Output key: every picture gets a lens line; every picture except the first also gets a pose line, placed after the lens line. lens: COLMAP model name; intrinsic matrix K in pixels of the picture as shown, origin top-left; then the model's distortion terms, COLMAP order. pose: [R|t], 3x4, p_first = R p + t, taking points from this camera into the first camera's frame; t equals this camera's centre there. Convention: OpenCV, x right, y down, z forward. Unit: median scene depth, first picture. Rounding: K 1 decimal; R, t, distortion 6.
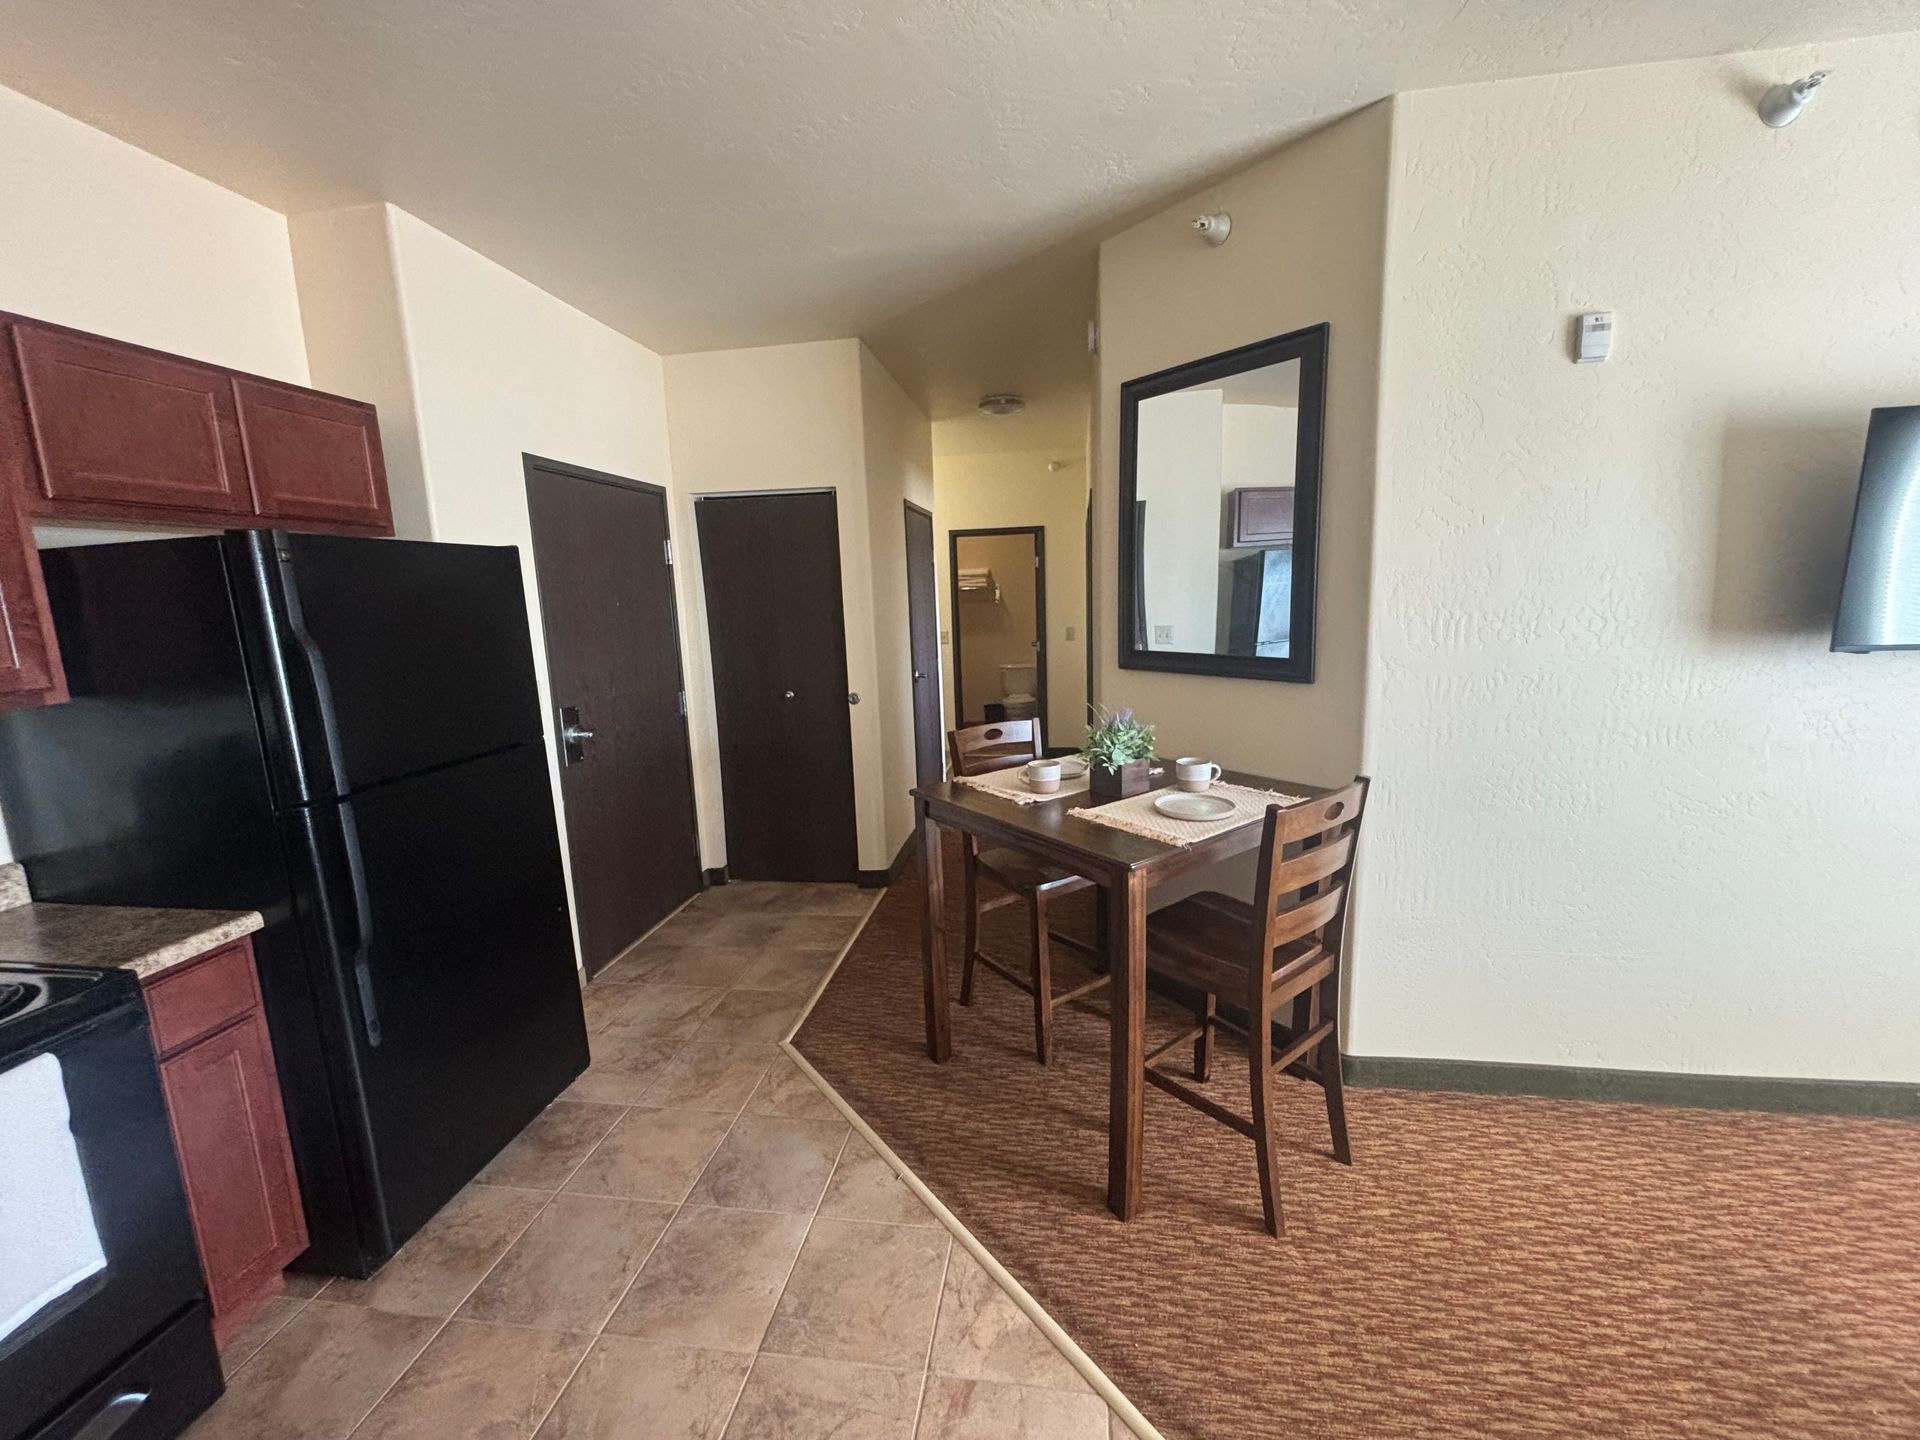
lens RADIAL K [[776.2, 0, 961.4], [0, 776.2, 716.2], [0, 0, 1]] dist [0.001099, 0.000269]
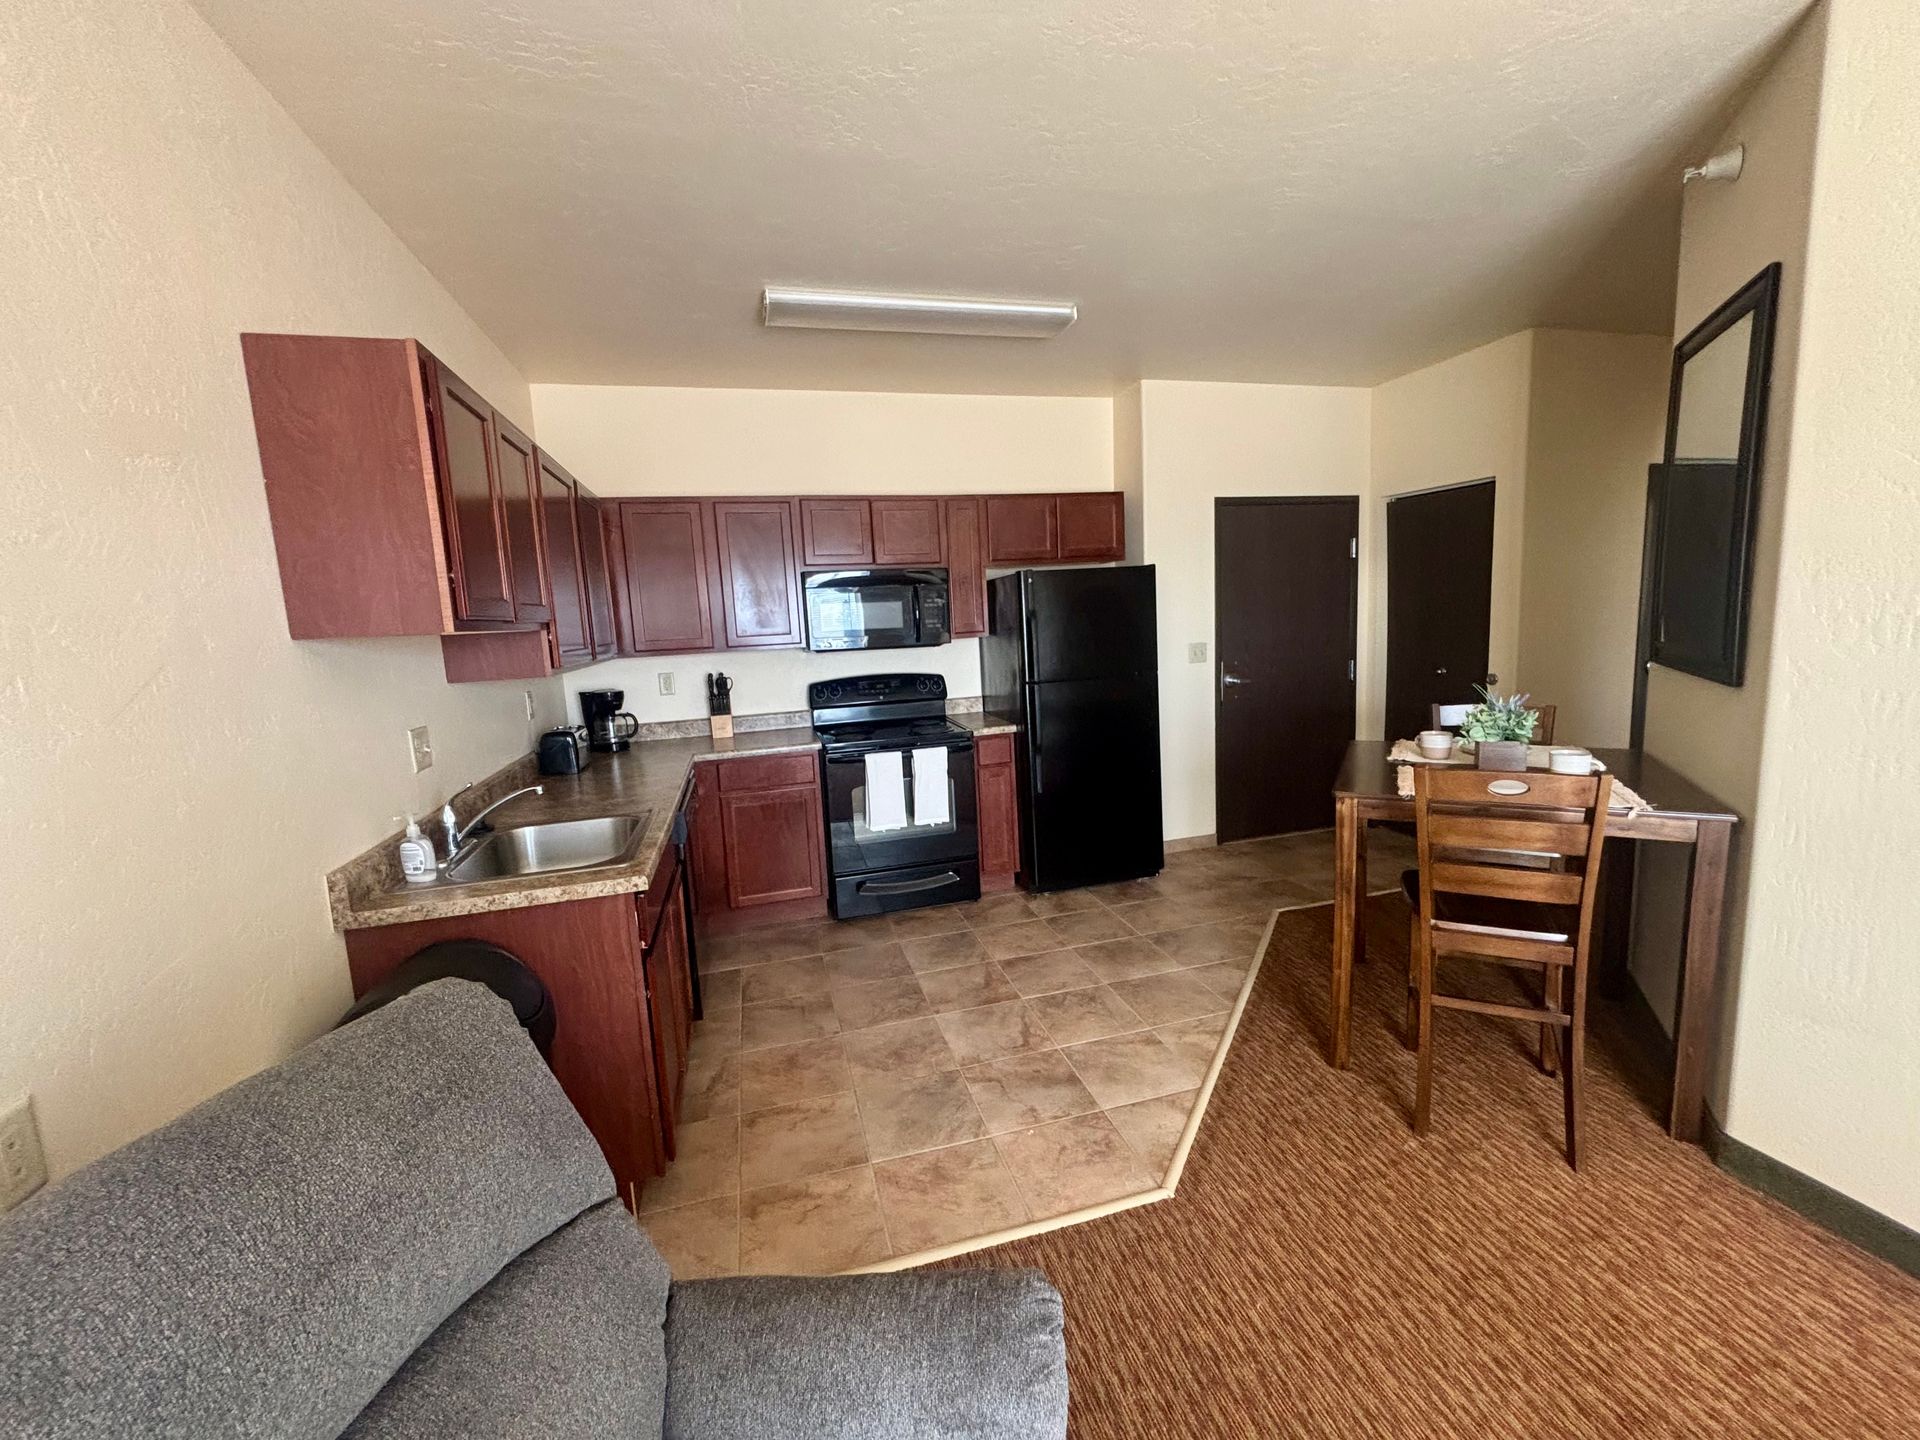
lens RADIAL K [[776.2, 0, 964.5], [0, 776.2, 716.9], [0, 0, 1]] dist [0.001099, 0.000269]
pose [[0.411084, 0.139369, -0.900881, 0.829164], [-0.109092, 0.988663, 0.103169, -0.005466], [0.905046, 0.055868, 0.421628, -0.121559]]
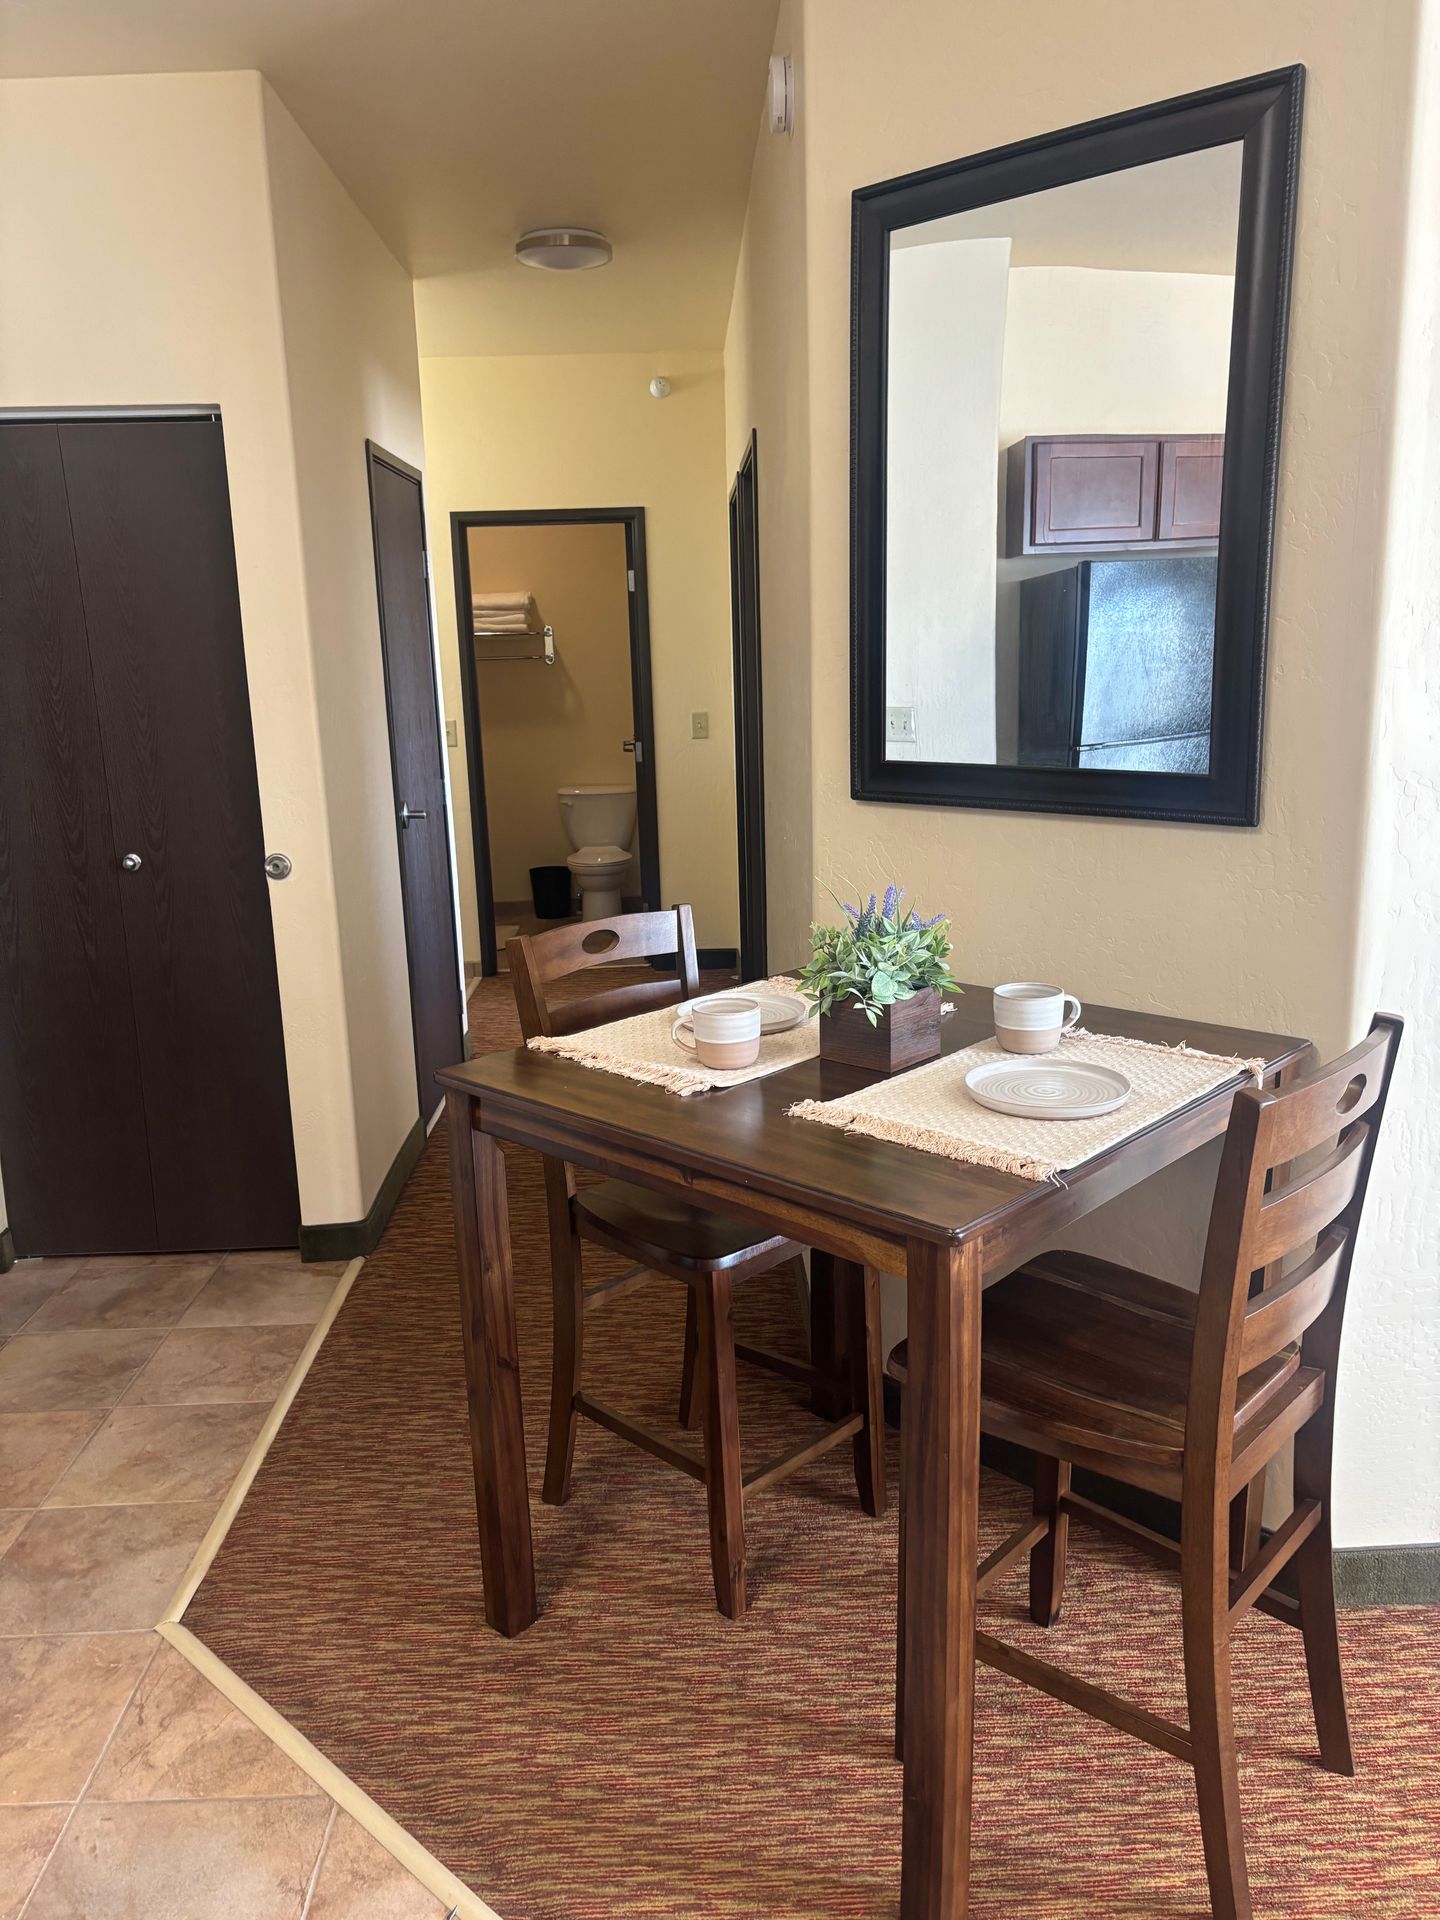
lens RADIAL K [[1466.7, 0, 707.5], [0, 1466.7, 971.0], [0, 0, 1]] dist [-0.006085, 0.016321]
pose [[0.985914, -0.031678, 0.164226, -0.047397], [0.021657, 0.997813, 0.062458, -0.014806], [-0.165845, -0.058022, 0.984443, 0.123924]]
